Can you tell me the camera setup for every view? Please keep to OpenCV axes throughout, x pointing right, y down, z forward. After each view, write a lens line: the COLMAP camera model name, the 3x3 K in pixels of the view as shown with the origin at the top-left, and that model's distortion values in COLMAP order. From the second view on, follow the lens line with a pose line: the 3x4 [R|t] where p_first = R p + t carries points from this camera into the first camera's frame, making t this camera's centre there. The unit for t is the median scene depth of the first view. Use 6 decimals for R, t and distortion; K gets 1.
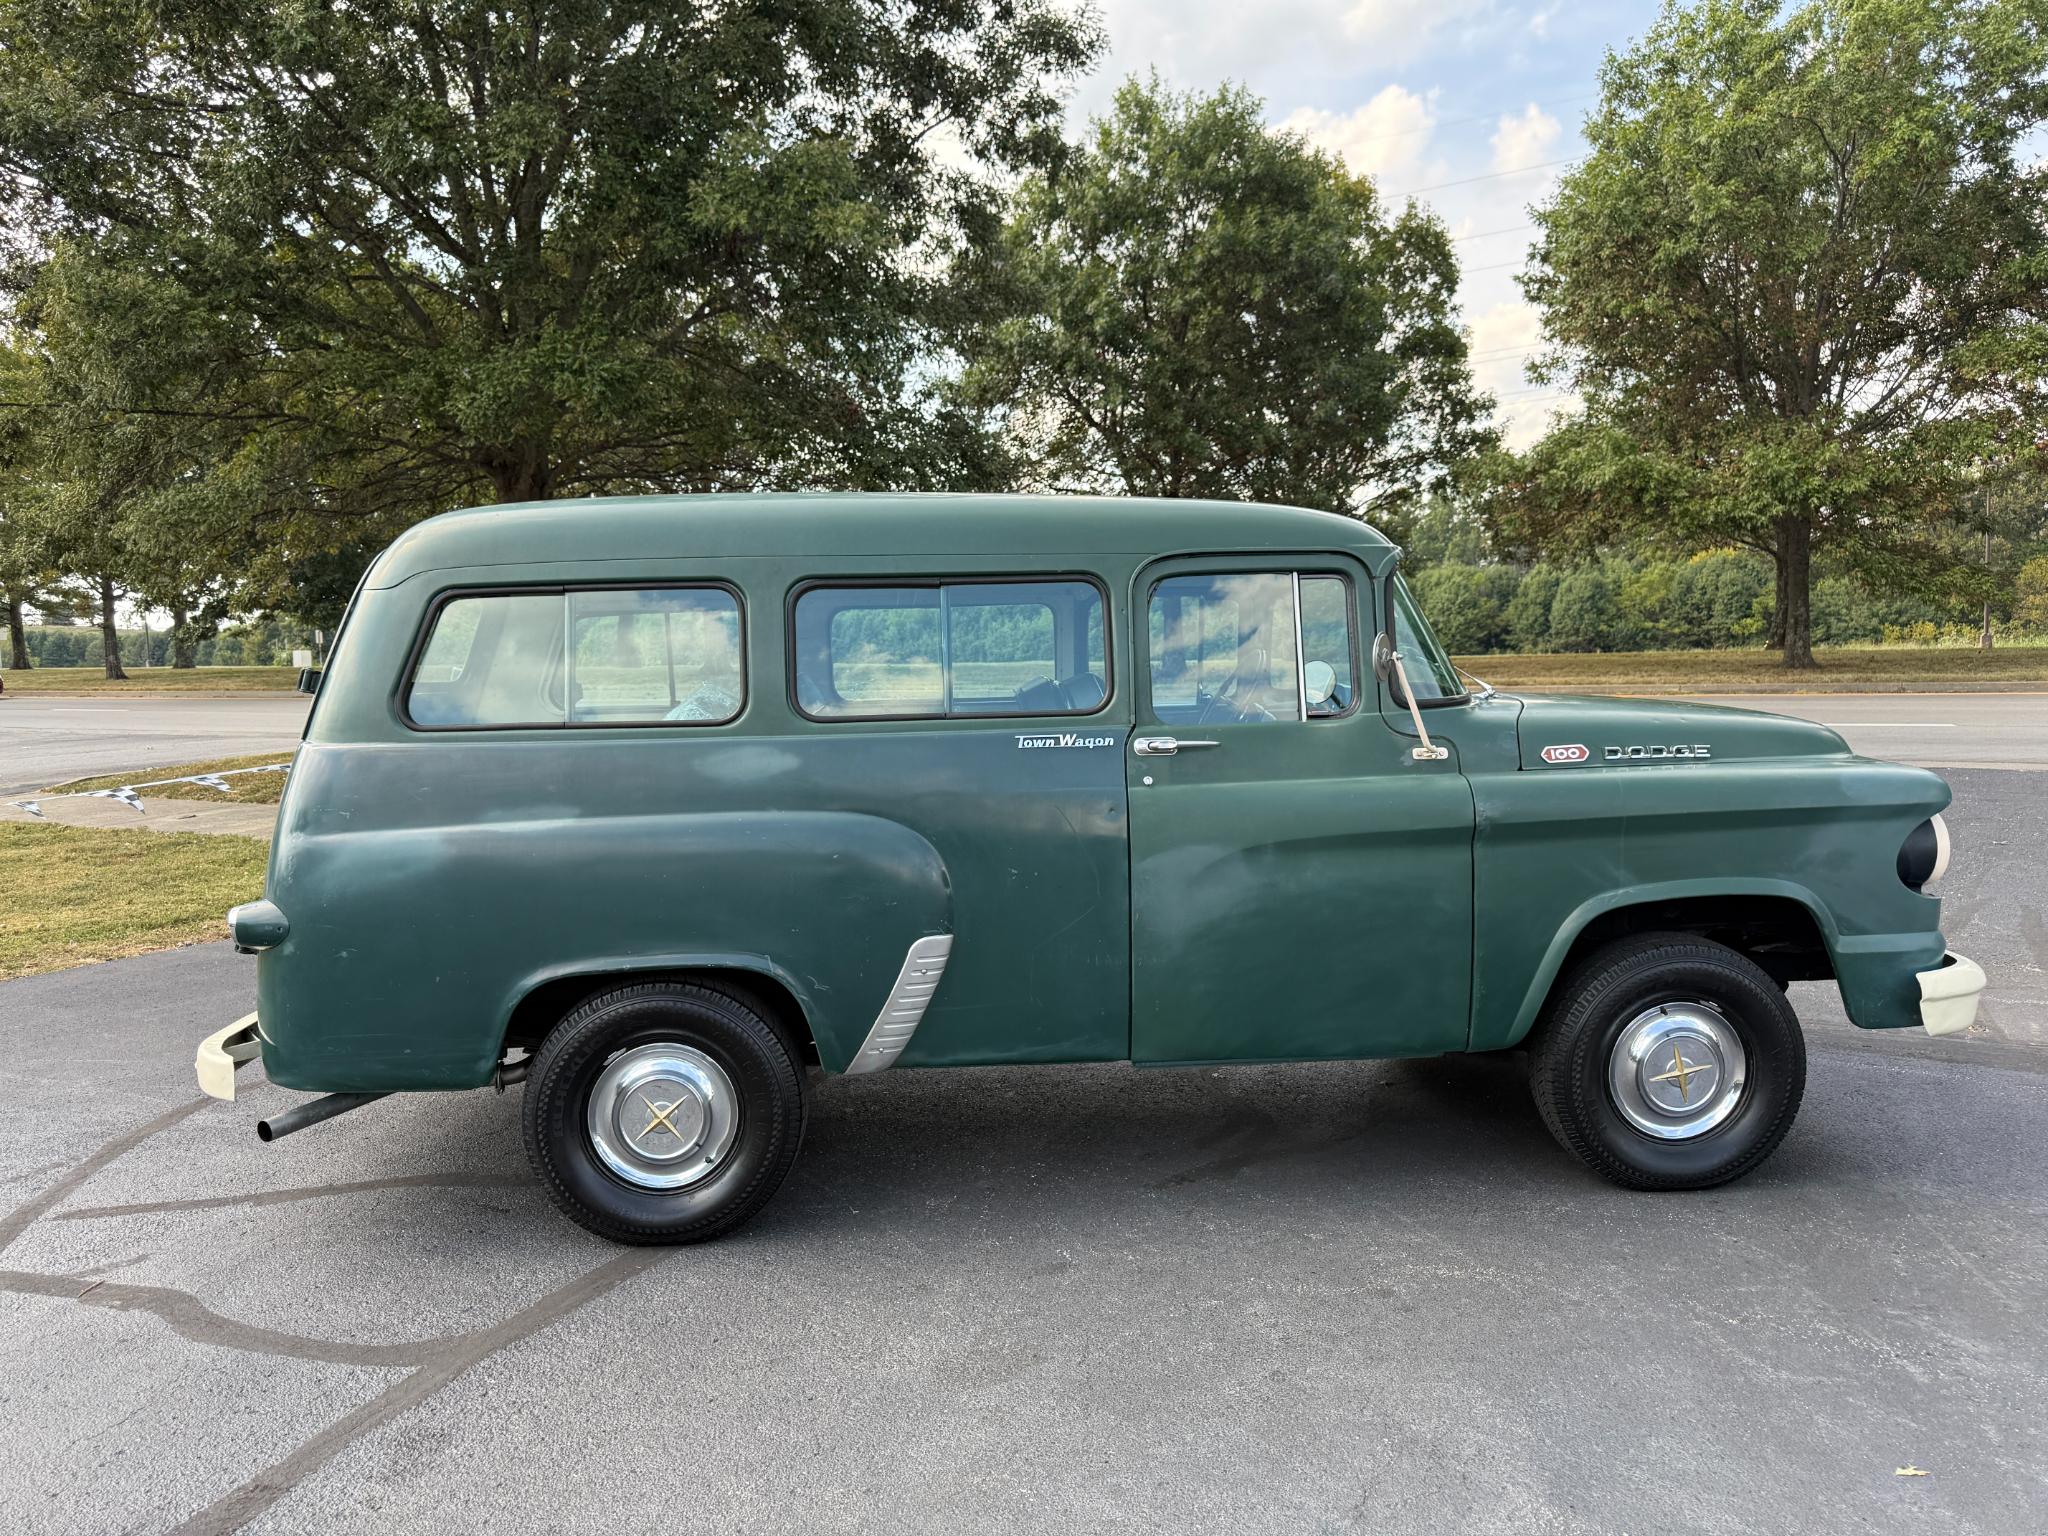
lens RADIAL K [[1472.3, 0, 1036.4], [0, 1472.3, 781.0], [0, 0, 1]] dist [0.015238, -0.023761]
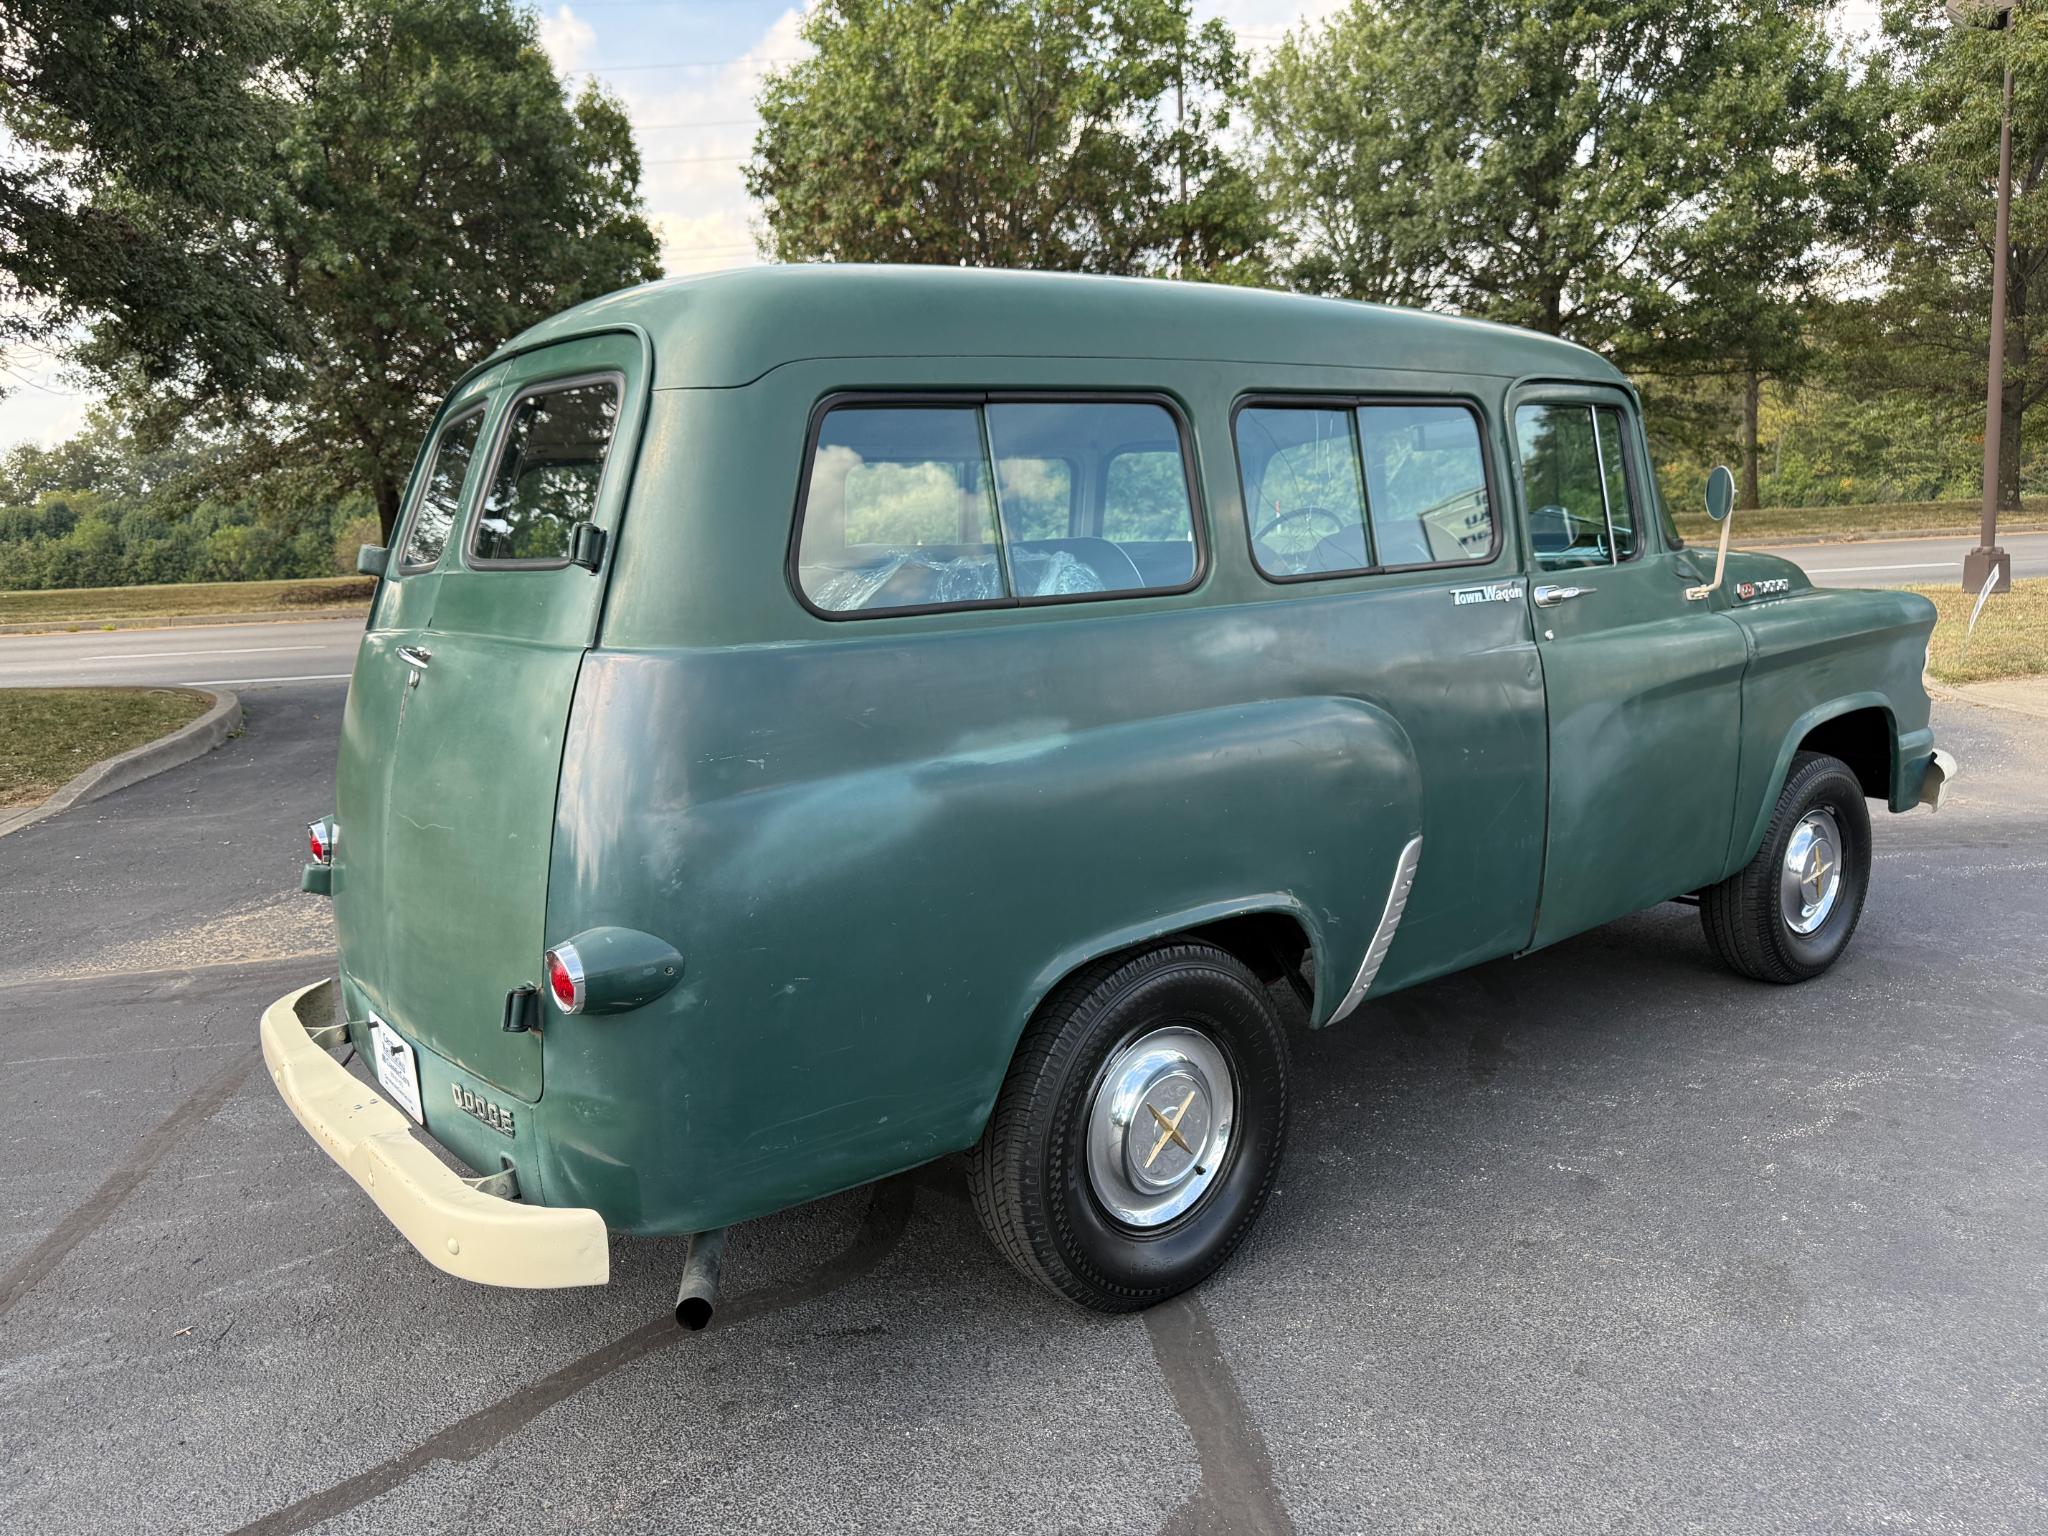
lens RADIAL K [[1467.1, 0, 1024.0], [0, 1467.1, 768.0], [0, 0, 1]] dist [0.017850, -0.001700]
pose [[0.826778, -0.106069, 0.552438, -0.673965], [0.078533, 0.994209, 0.073357, -0.010168], [-0.557020, -0.017266, 0.830319, 0.418681]]
